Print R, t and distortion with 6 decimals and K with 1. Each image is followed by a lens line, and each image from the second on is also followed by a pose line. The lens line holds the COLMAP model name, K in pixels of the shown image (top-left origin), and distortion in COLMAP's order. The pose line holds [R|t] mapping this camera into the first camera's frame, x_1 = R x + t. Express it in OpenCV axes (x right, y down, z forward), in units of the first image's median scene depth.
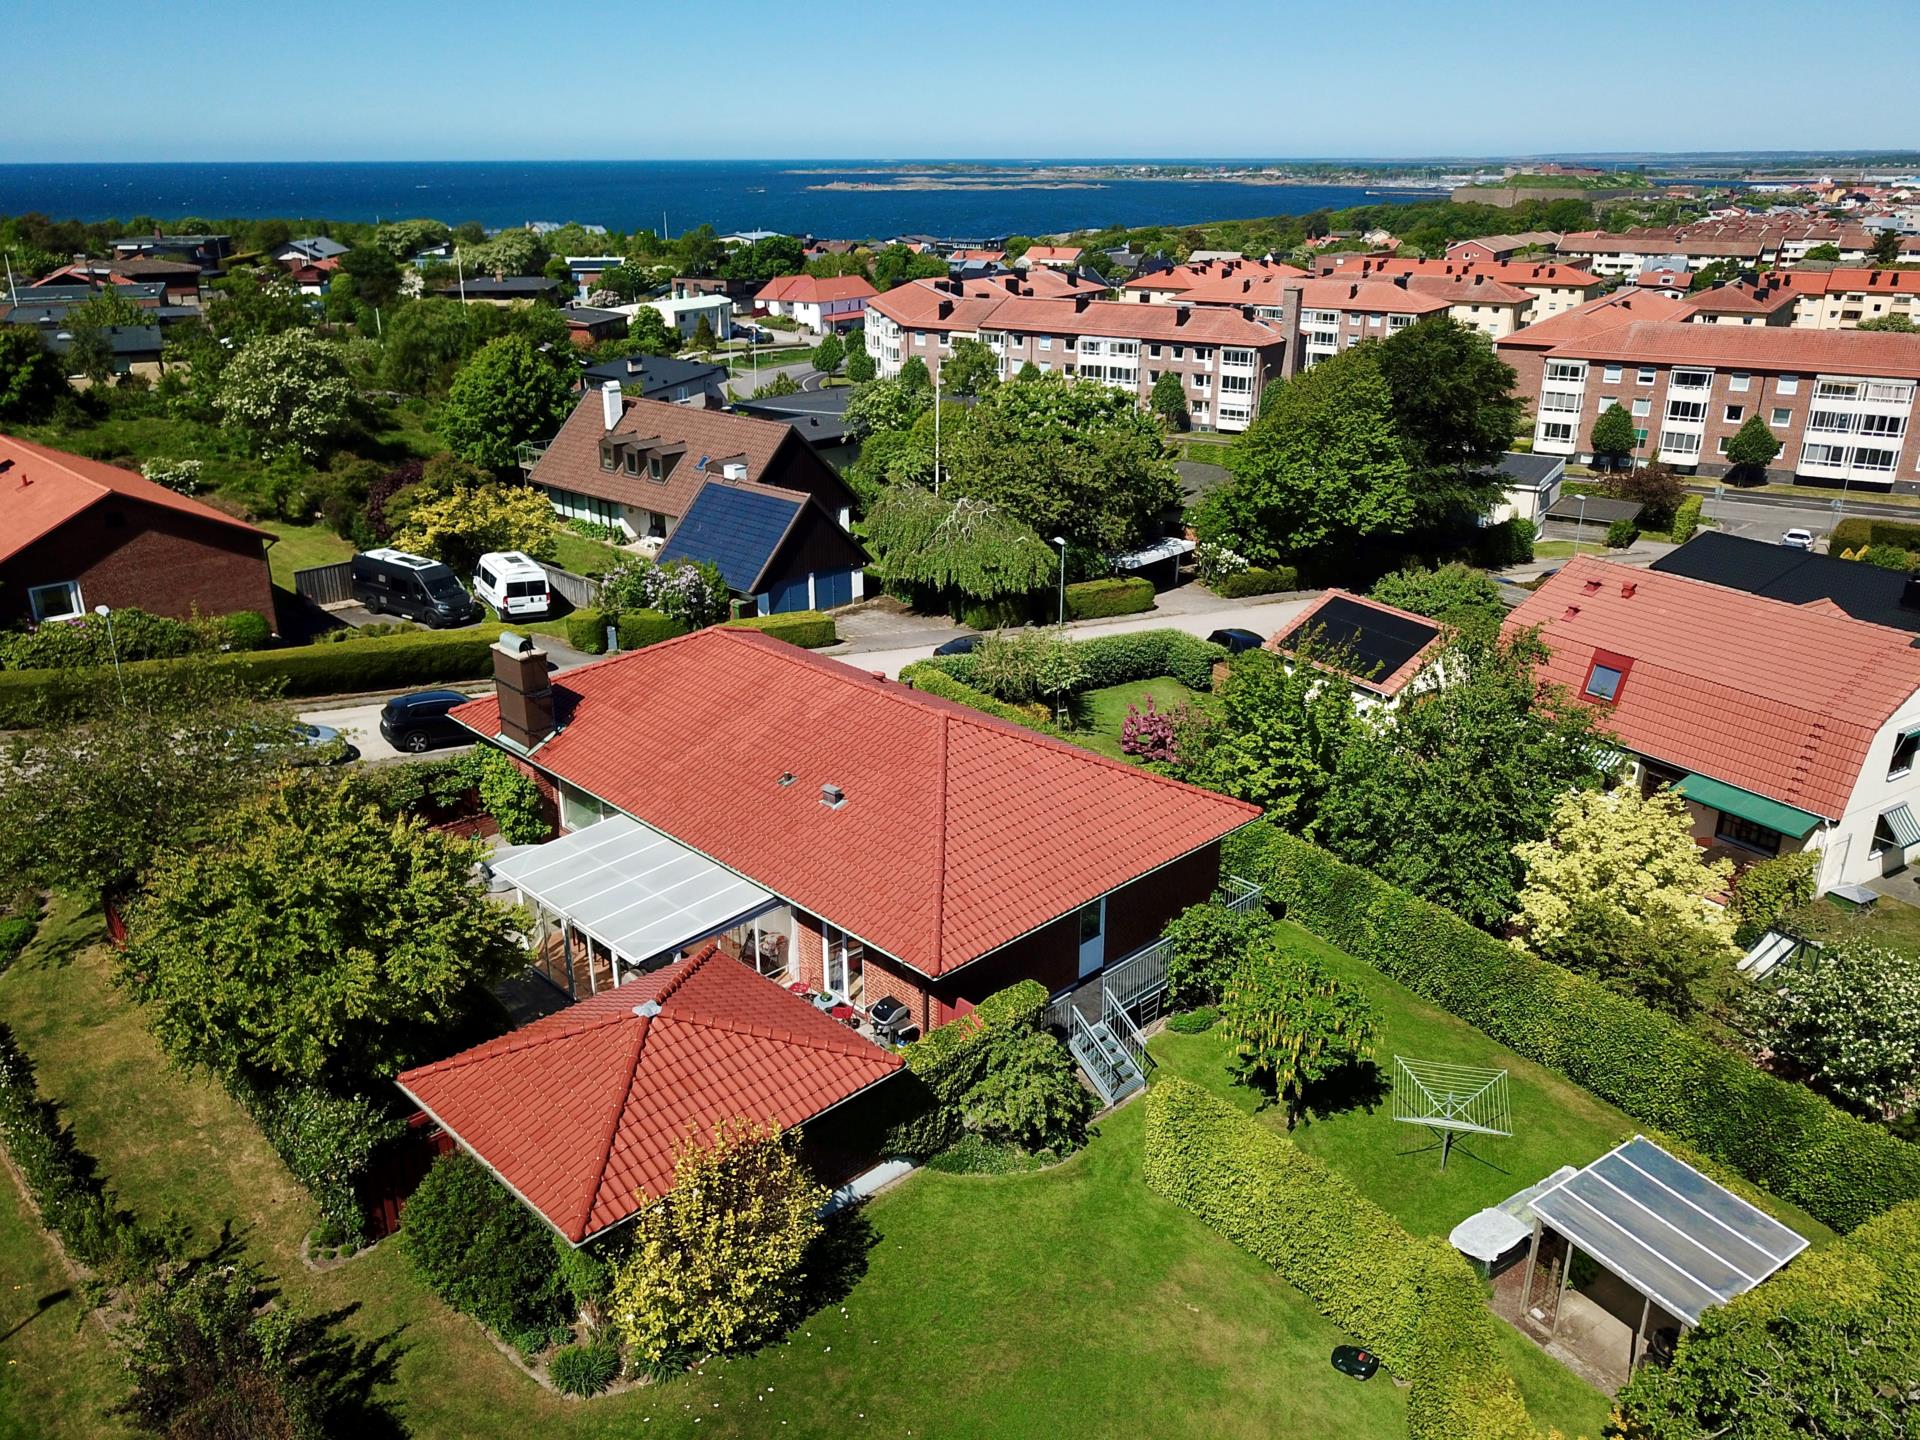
lens RADIAL K [[1524.8, 0, 960.0], [0, 1524.8, 720.0], [0, 0, 1]] dist [-0.090433, 0.001517]
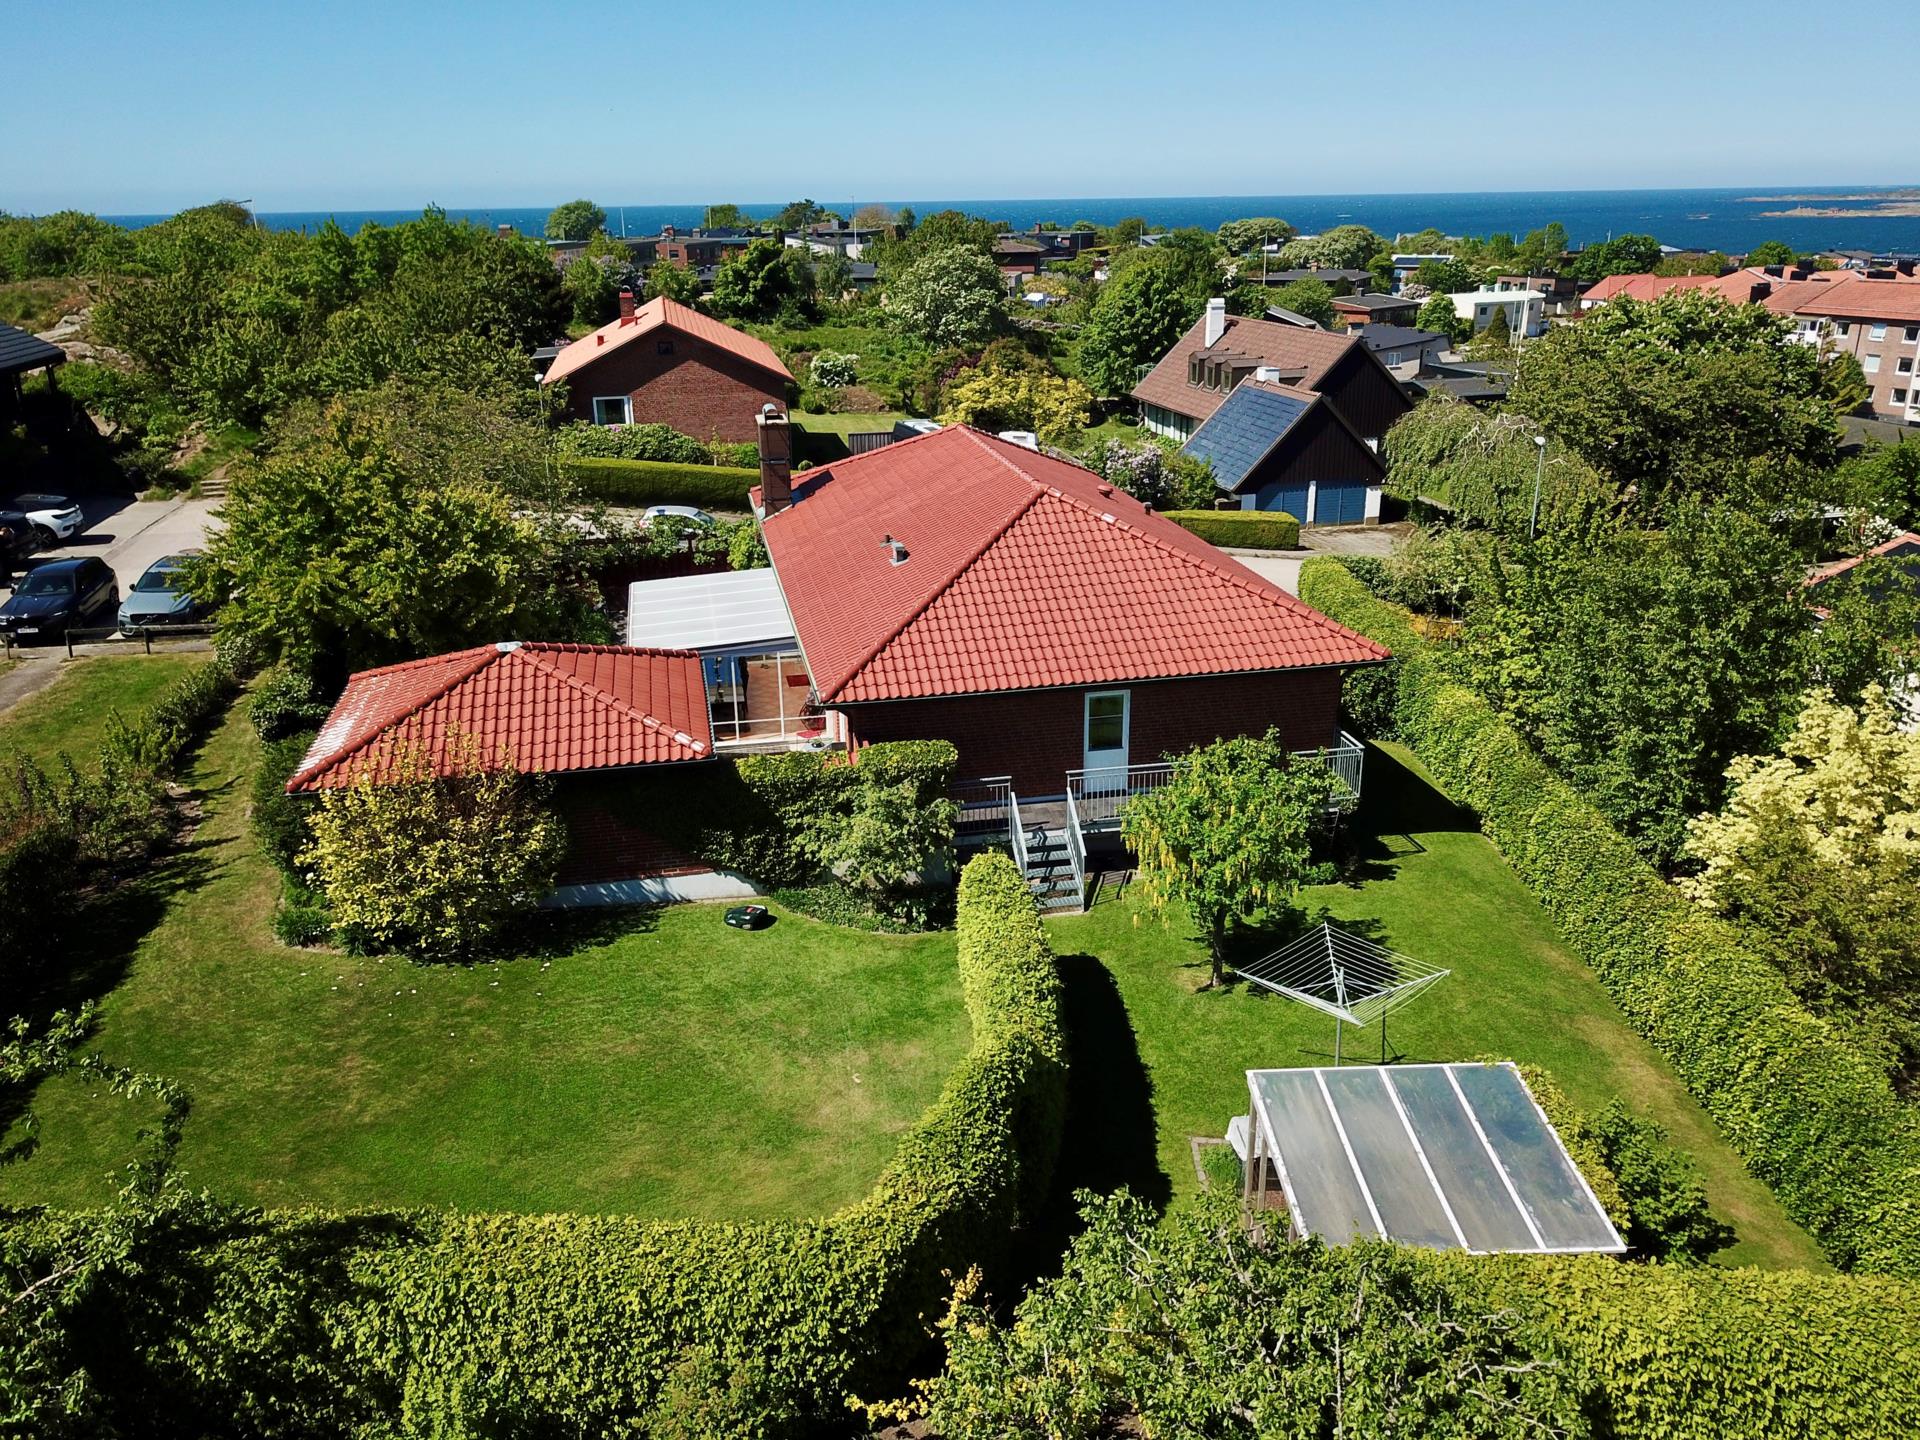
lens RADIAL K [[1494.5, 0, 960.0], [0, 1494.5, 720.0], [0, 0, 1]] dist [0.009031, -0.005965]
pose [[0.823706, 0.167293, -0.541776, 0.206743], [-0.185015, 0.982487, 0.022086, 0.056377], [0.535983, 0.082045, 0.840232, 0.108837]]
